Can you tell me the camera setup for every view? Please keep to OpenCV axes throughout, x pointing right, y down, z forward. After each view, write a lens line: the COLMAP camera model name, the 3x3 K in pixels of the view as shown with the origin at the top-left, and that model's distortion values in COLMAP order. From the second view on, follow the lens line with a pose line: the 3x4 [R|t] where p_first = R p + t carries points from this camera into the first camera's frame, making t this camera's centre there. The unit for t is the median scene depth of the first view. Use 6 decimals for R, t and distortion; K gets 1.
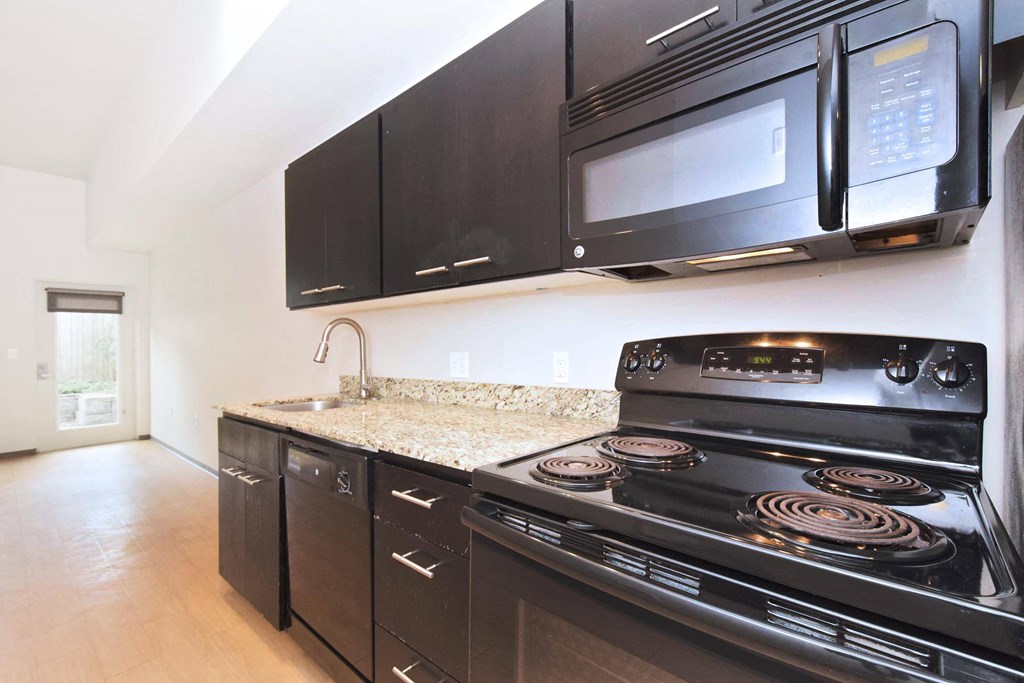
lens RADIAL K [[449.0, 0, 554.1], [0, 449.0, 332.4], [0, 0, 1]] dist [0.002719, -0.009371]
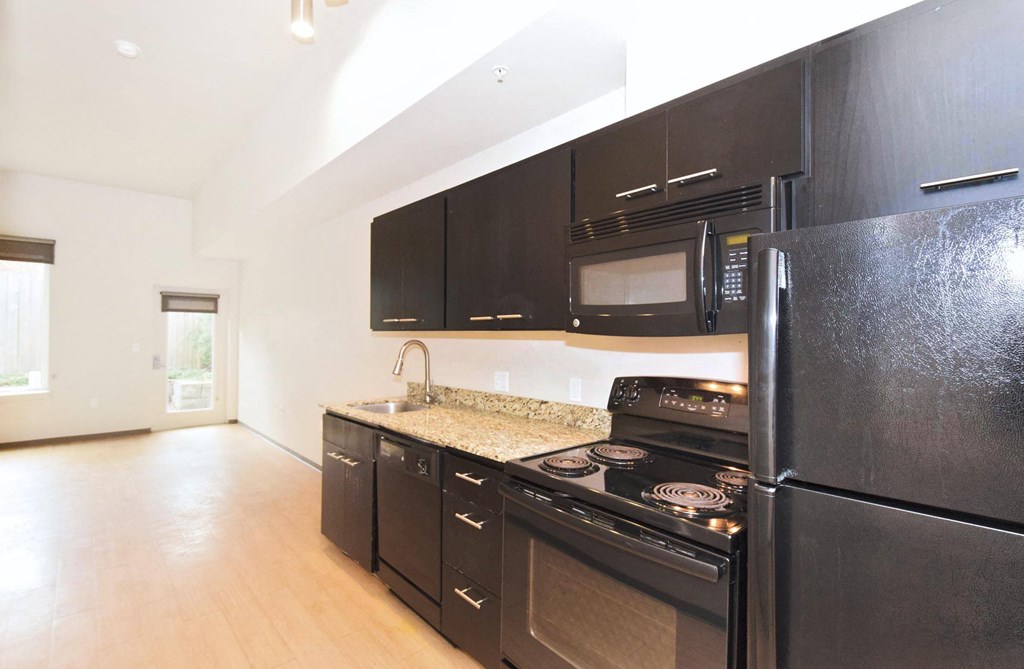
lens RADIAL K [[487.3, 0, 538.7], [0, 487.3, 310.9], [0, 0, 1]] dist [-0.013697, 0.000607]
pose [[0.989962, 0.007413, -0.141140, 0.104608], [-0.009882, 0.999810, -0.016807, -0.123017], [0.140989, 0.018033, 0.989847, -0.428260]]
